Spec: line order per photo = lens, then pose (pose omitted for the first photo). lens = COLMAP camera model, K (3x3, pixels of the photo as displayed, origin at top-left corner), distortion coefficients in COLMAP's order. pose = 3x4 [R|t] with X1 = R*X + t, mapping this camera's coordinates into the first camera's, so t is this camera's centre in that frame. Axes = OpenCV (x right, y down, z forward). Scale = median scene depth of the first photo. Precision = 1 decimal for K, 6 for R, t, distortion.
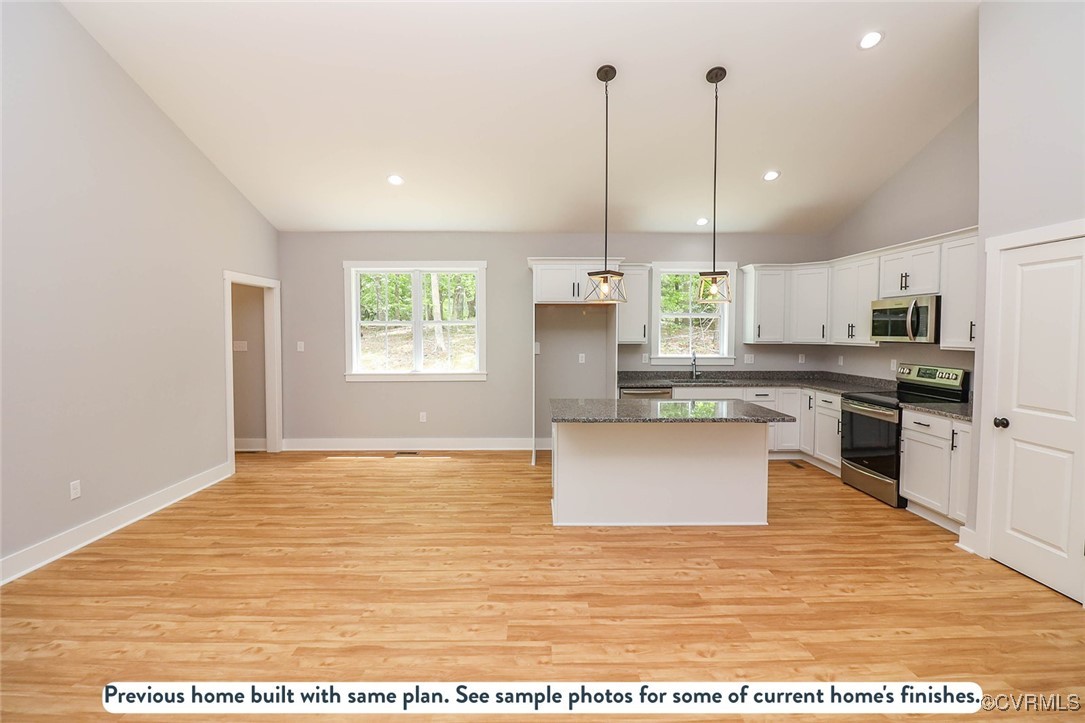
lens RADIAL K [[497.7, 0, 547.0], [0, 497.7, 367.6], [0, 0, 1]] dist [-0.016370, -0.001196]
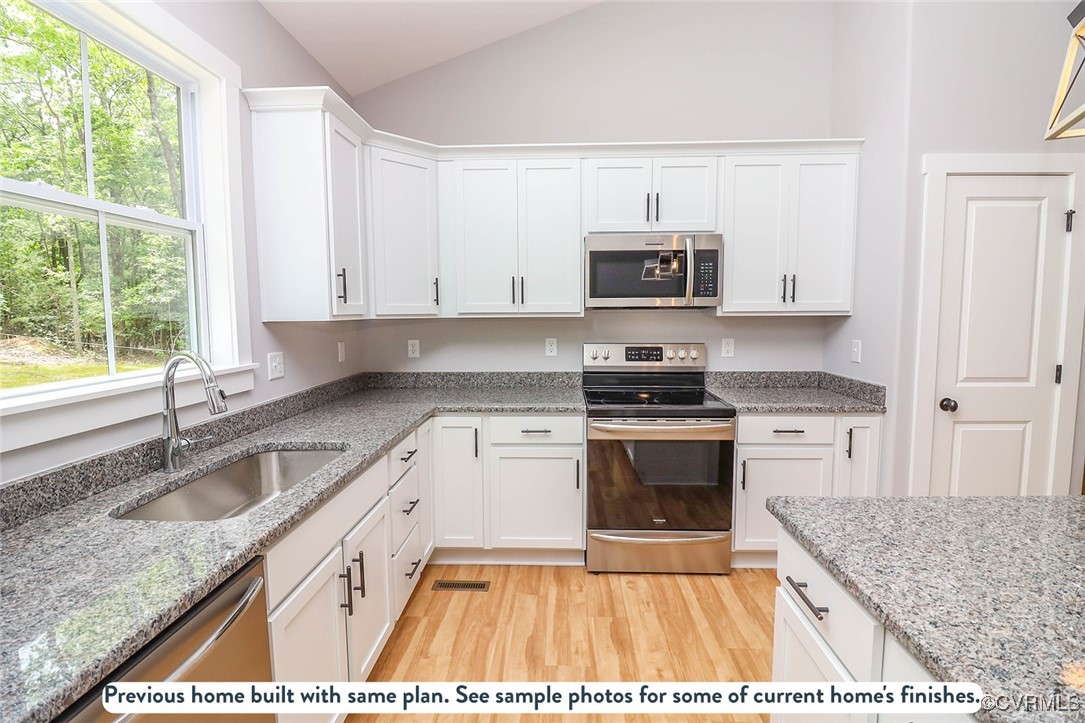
lens RADIAL K [[497.7, 0, 540.2], [0, 497.7, 353.7], [0, 0, 1]] dist [-0.016370, -0.001196]
pose [[0.068035, -0.080808, 0.994405, 0.087966], [0.080043, 0.993944, 0.075294, -0.049664], [-0.994467, 0.074473, 0.074091, 1.049974]]
